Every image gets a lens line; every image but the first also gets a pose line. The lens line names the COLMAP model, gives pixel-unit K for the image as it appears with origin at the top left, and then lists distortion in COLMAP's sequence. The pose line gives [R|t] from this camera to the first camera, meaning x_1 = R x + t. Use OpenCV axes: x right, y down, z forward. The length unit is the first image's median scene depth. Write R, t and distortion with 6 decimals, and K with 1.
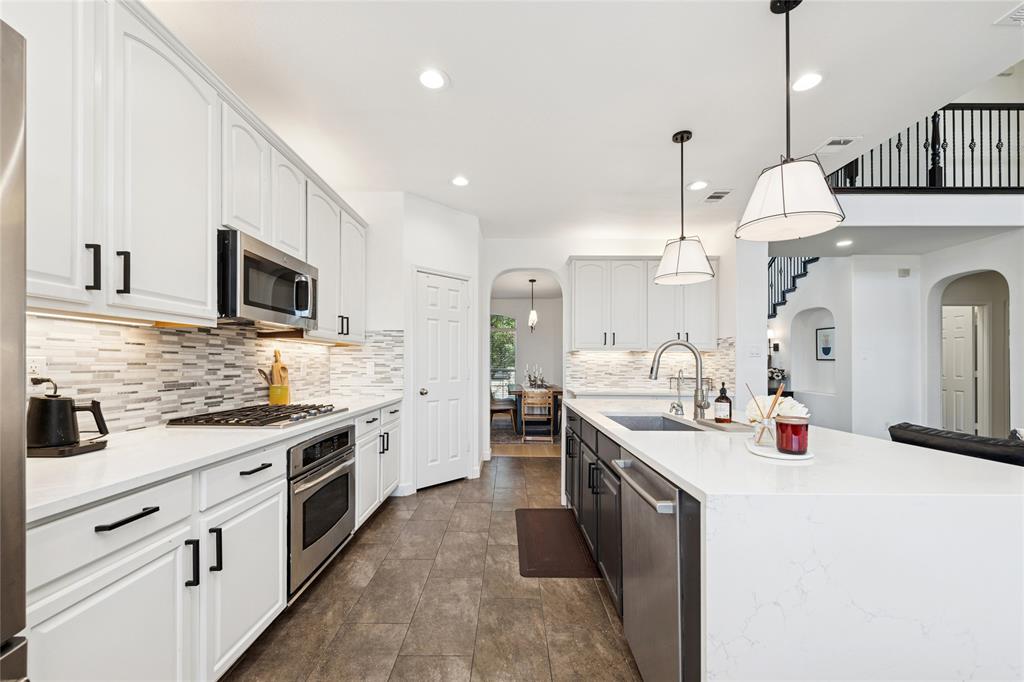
lens RADIAL K [[410.9, 0, 509.8], [0, 410.9, 359.9], [0, 0, 1]] dist [0.012290, -0.000645]
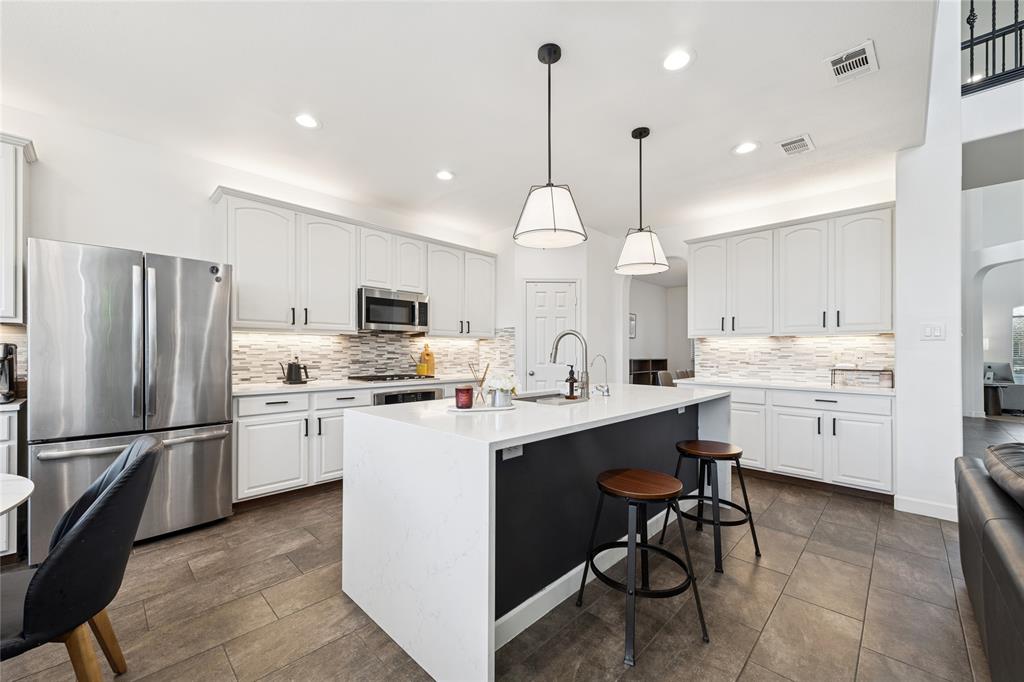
lens RADIAL K [[403.5, 0, 512.3], [0, 403.5, 349.9], [0, 0, 1]] dist [0.001097, 0.000077]
pose [[0.712034, -0.006776, -0.702113, 1.094341], [0.007118, 0.999972, -0.002431, 0.009792], [0.702109, -0.003266, 0.712062, 0.057952]]
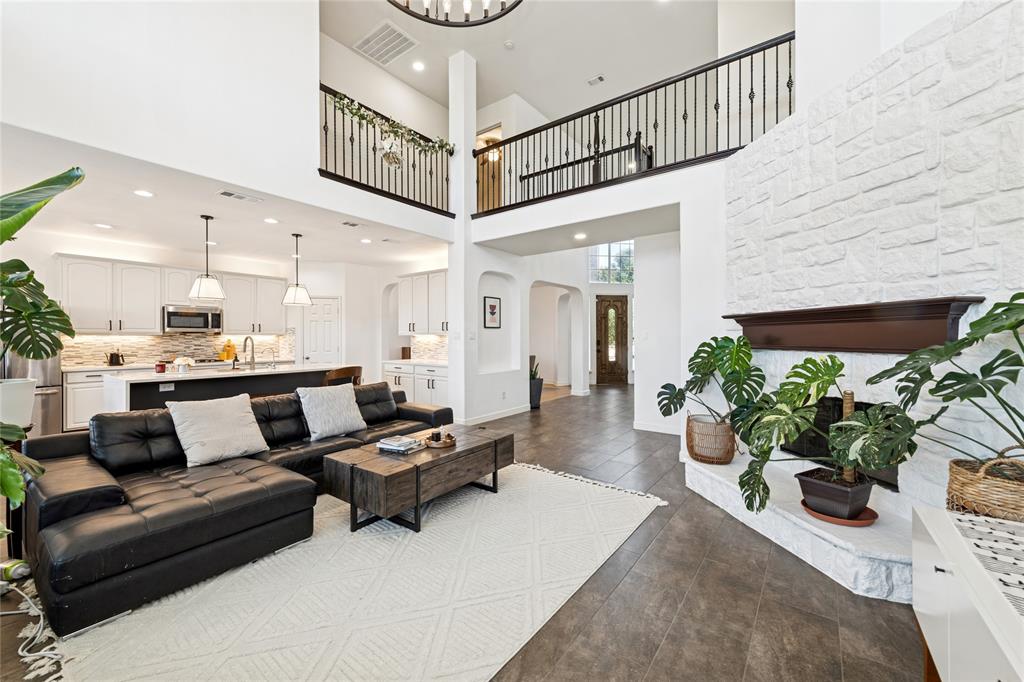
lens RADIAL K [[401.6, 0, 517.8], [0, 401.6, 337.1], [0, 0, 1]] dist [0.000604, -0.000003]
pose [[0.801944, -0.005278, -0.597376, 3.046159], [0.010886, 0.999924, 0.005780, -0.038770], [0.597300, -0.011138, 0.801940, 0.057239]]
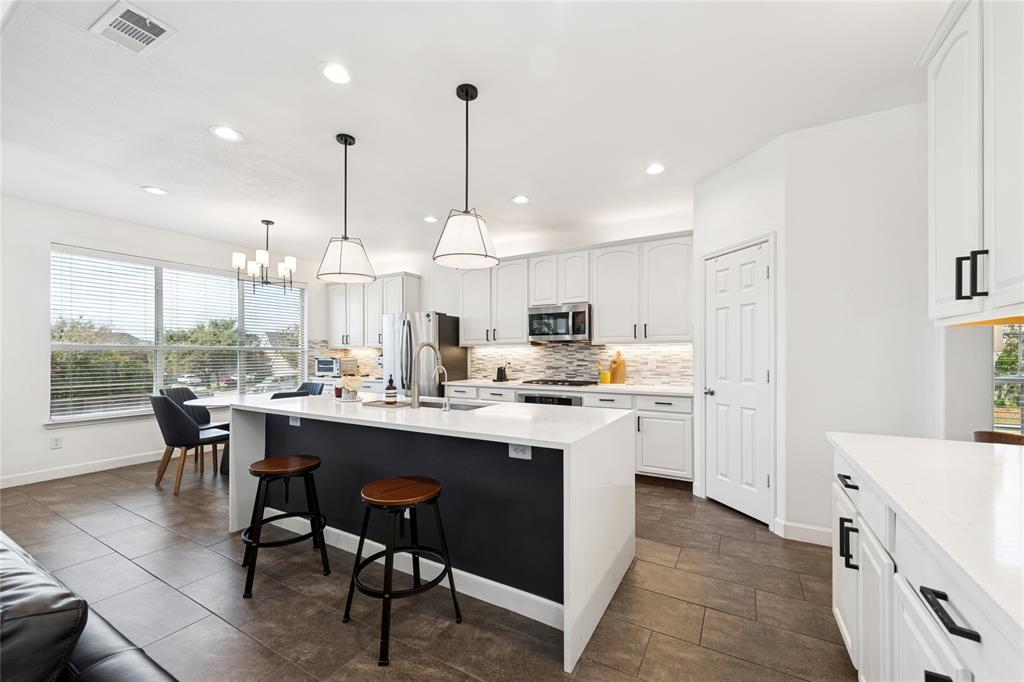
lens RADIAL K [[410.9, 0, 509.8], [0, 410.9, 359.9], [0, 0, 1]] dist [0.012290, -0.000645]
pose [[-0.514576, 0.006623, -0.857419, 1.331674], [0.007454, 0.999967, 0.003251, 0.003566], [0.857412, -0.004718, -0.514608, 1.836020]]
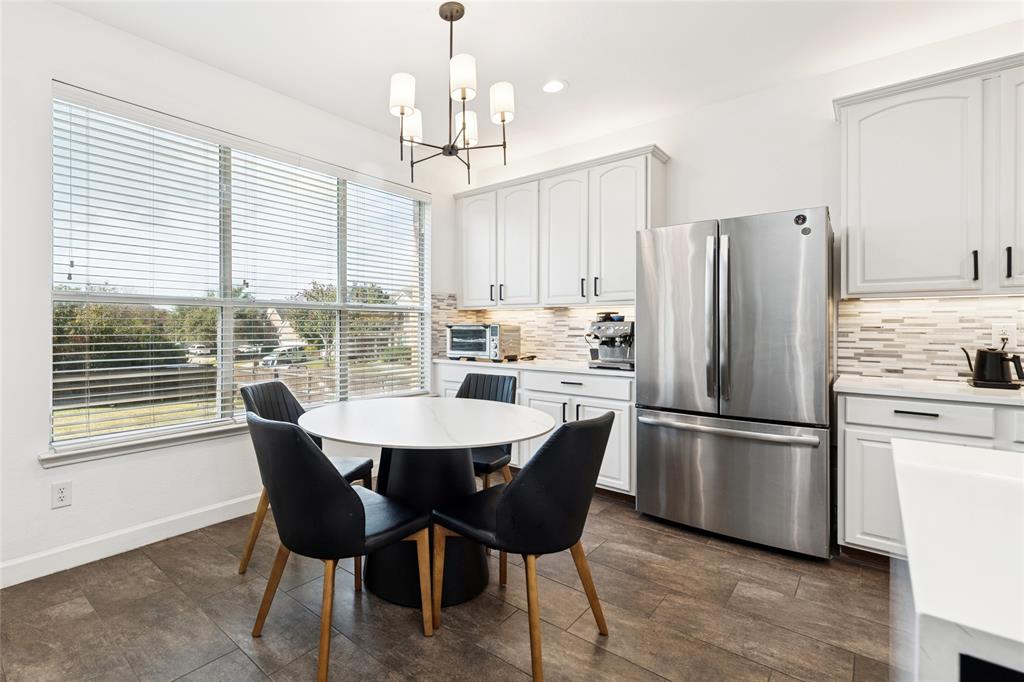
lens RADIAL K [[477.5, 0, 410.7], [0, 477.5, 328.0], [0, 0, 1]] dist [-0.000448, -0.000850]
pose [[-0.703440, -0.004606, -0.710739, 0.989148], [-0.000146, 0.999980, -0.006335, 0.011749], [0.710754, -0.004353, -0.703427, 0.420363]]
